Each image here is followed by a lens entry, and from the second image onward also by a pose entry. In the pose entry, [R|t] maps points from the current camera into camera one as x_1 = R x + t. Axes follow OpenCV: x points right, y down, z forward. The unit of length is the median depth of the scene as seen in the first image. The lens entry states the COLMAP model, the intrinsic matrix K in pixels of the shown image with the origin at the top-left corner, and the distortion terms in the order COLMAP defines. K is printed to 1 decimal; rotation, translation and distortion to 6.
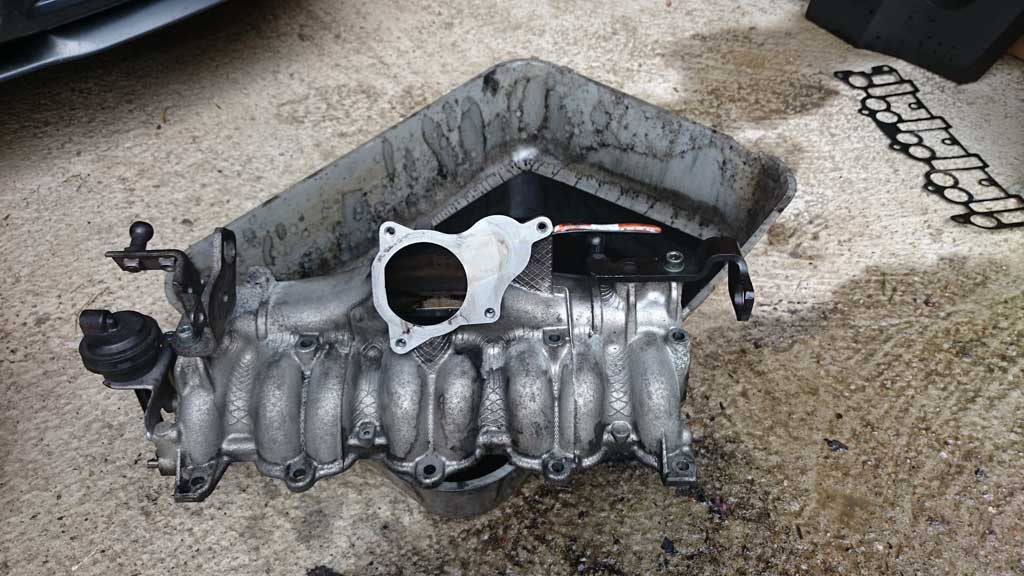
lens RADIAL K [[818.6, 0, 512.0], [0, 818.6, 288.0], [0, 0, 1]] dist [0.160580, -0.493163]
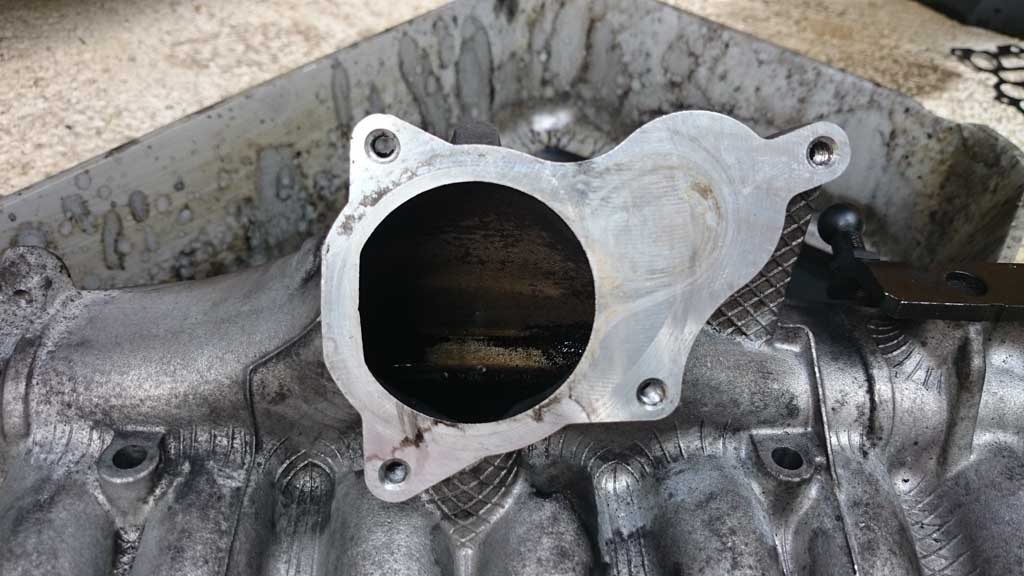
lens RADIAL K [[890.9, 0, 512.0], [0, 890.9, 288.0], [0, 0, 1]] dist [0.044458, -0.193196]
pose [[0.996889, 0.037163, 0.069512, -0.066351], [-0.033945, 0.998322, -0.046921, 0.003043], [-0.071139, 0.044415, 0.996477, 0.355688]]
